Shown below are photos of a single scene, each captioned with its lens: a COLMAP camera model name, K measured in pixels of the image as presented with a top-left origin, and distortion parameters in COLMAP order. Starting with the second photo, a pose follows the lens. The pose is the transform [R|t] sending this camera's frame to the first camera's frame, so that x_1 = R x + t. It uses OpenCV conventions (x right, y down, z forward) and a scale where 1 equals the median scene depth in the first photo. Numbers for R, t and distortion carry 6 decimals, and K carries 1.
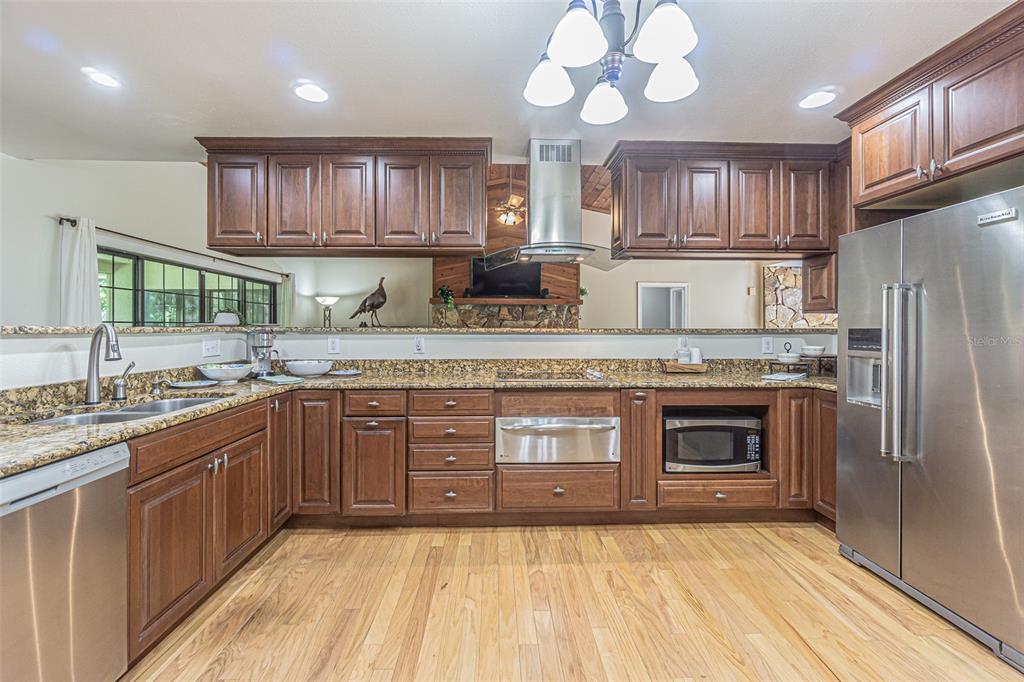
lens RADIAL K [[444.5, 0, 506.5], [0, 444.5, 327.8], [0, 0, 1]] dist [-0.009939, -0.000057]
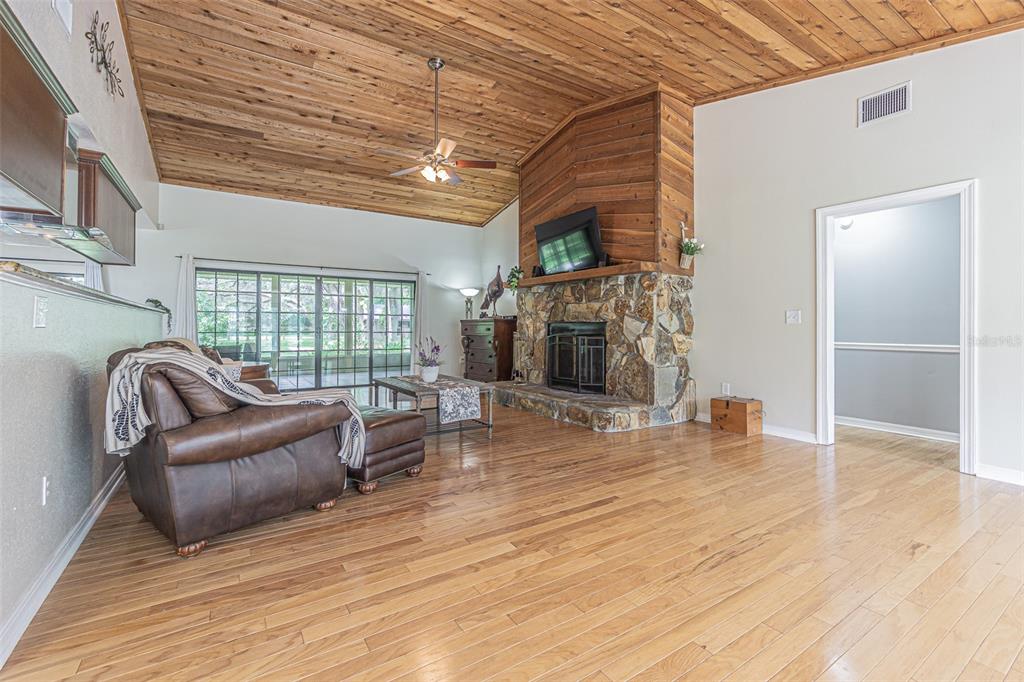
lens RADIAL K [[444.5, 0, 506.5], [0, 444.5, 327.8], [0, 0, 1]] dist [-0.009939, -0.000057]
pose [[0.518852, -0.000962, -0.854863, 0.568786], [-0.006628, 0.999965, -0.005148, 0.027426], [0.854838, 0.008337, 0.518828, 0.529417]]
